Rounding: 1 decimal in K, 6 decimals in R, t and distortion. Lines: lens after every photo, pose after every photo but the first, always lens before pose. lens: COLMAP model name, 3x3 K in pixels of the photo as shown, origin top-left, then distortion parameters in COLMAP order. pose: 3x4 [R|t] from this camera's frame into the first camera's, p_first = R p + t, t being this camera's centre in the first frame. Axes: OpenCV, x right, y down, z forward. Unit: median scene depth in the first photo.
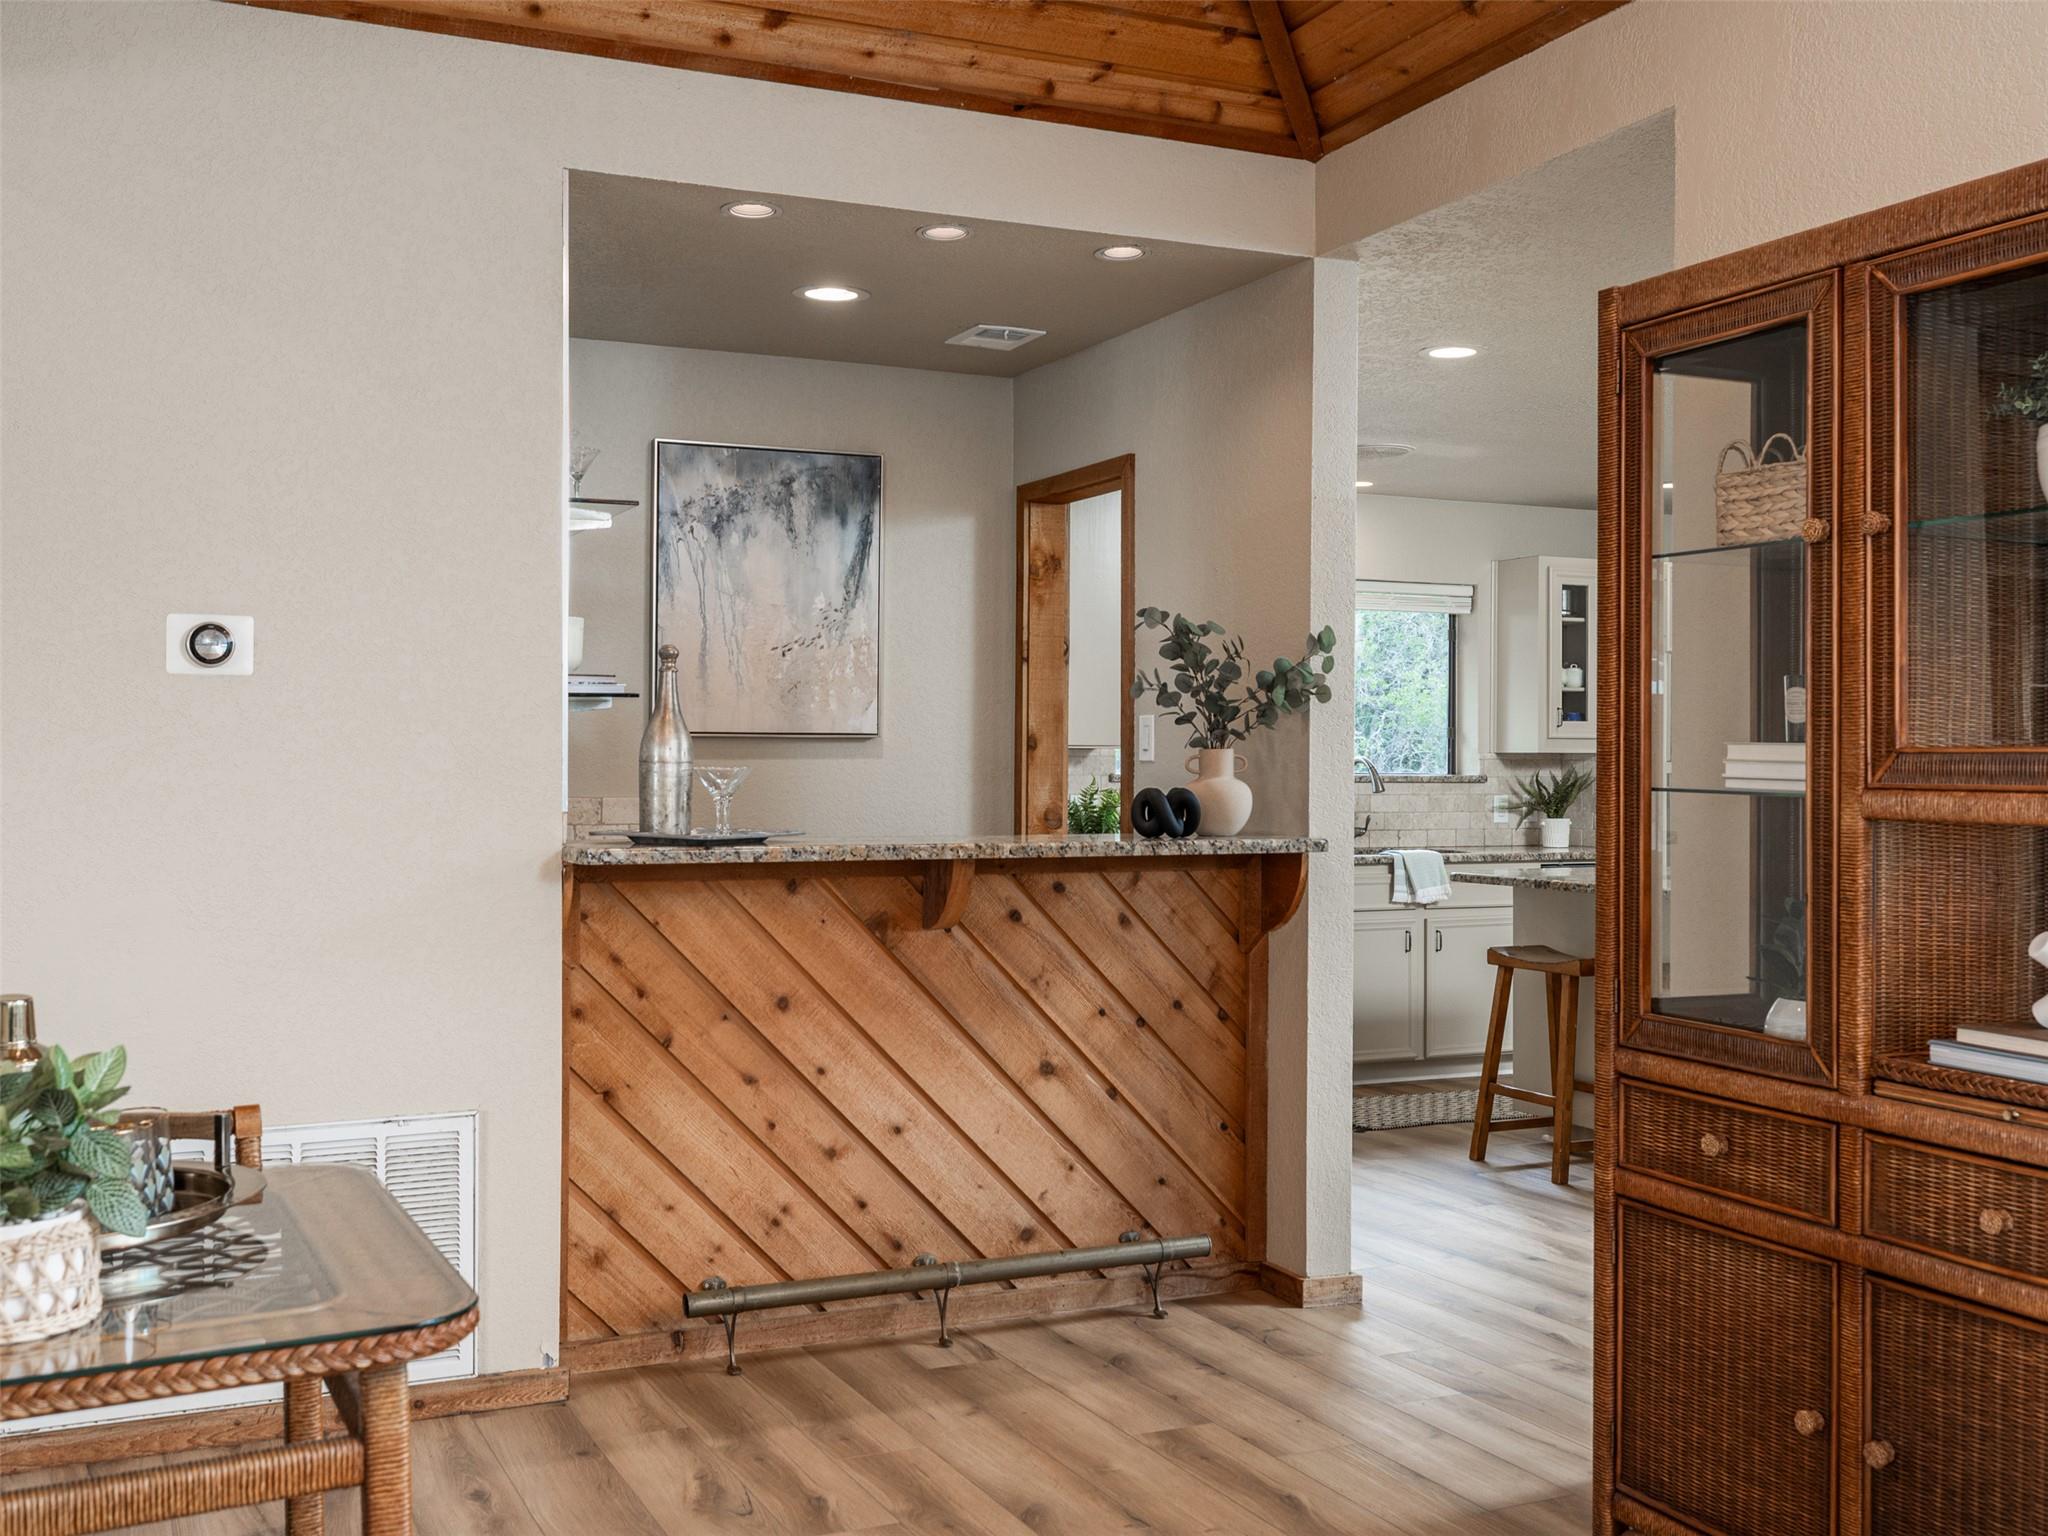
lens RADIAL K [[2001.6, 0, 1024.0], [0, 2001.6, 768.0], [0, 0, 1]] dist [0.003019, 0.001112]
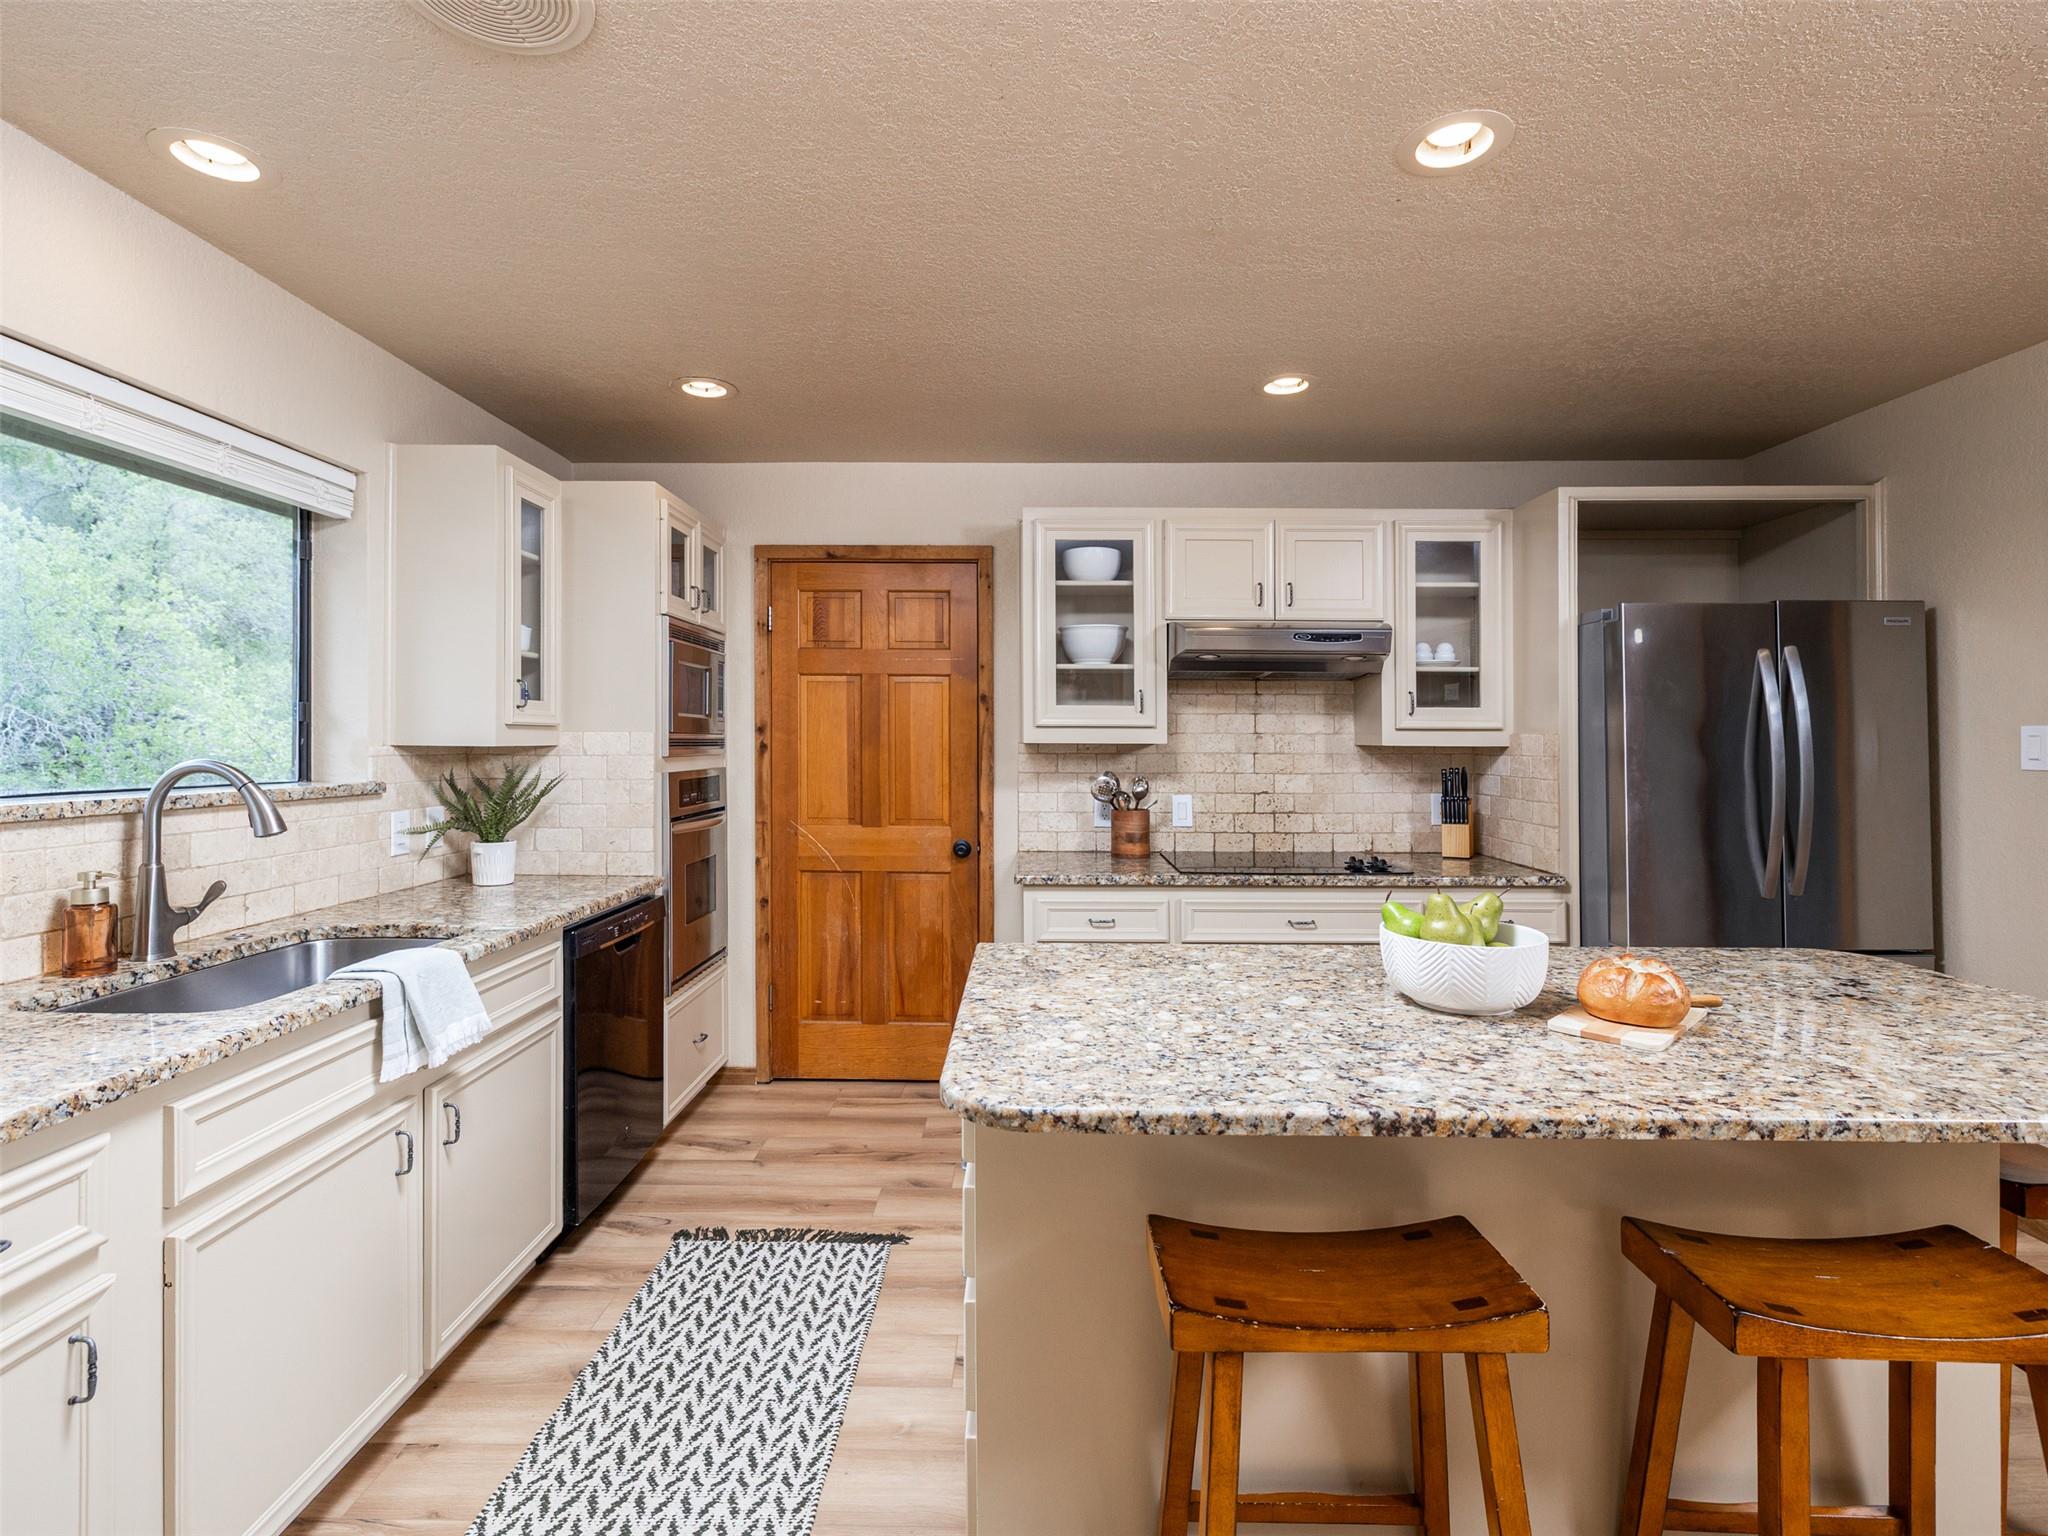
lens RADIAL K [[975.3, 0, 1022.7], [0, 975.3, 757.9], [0, 0, 1]] dist [-0.000013, 0.000140]
pose [[0.426832, -0.012526, 0.904244, 0.043384], [-0.004228, 0.999866, 0.015846, -0.009674], [-0.904321, -0.010587, 0.426722, 0.708301]]
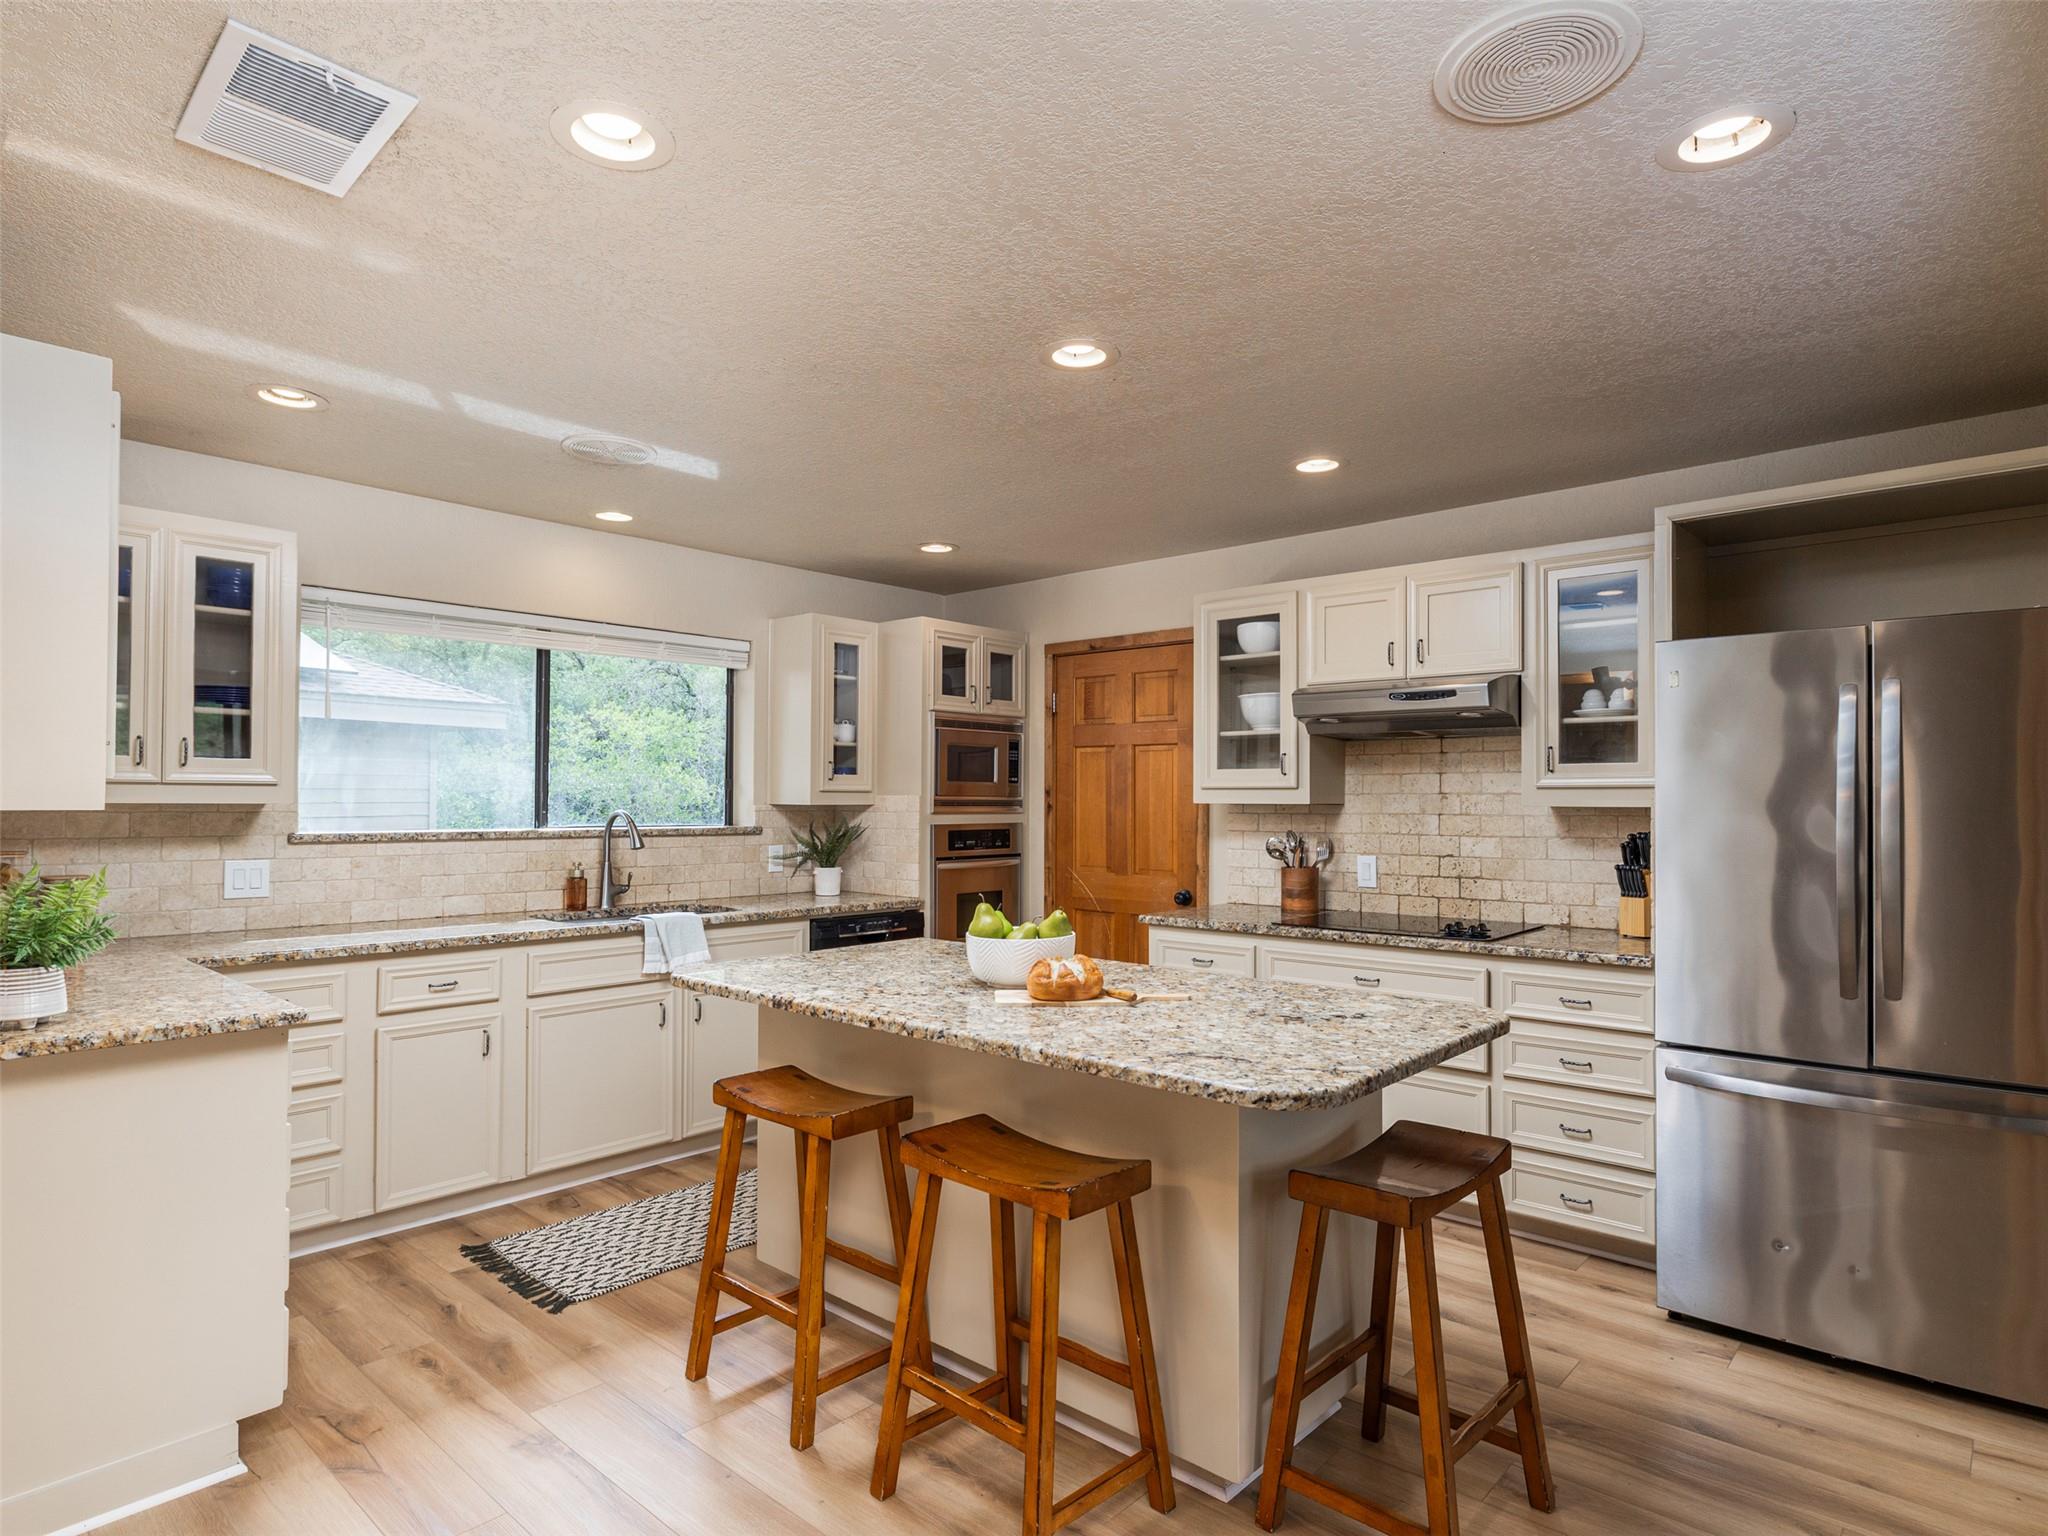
lens RADIAL K [[1129.4, 0, 1025.4], [0, 1129.4, 818.8], [0, 0, 1]] dist [-0.002753, -0.000180]
pose [[0.916488, -0.001516, 0.400059, 0.126759], [-0.004665, 0.999884, 0.014477, -0.009531], [-0.400034, -0.015135, 0.916375, 0.427606]]
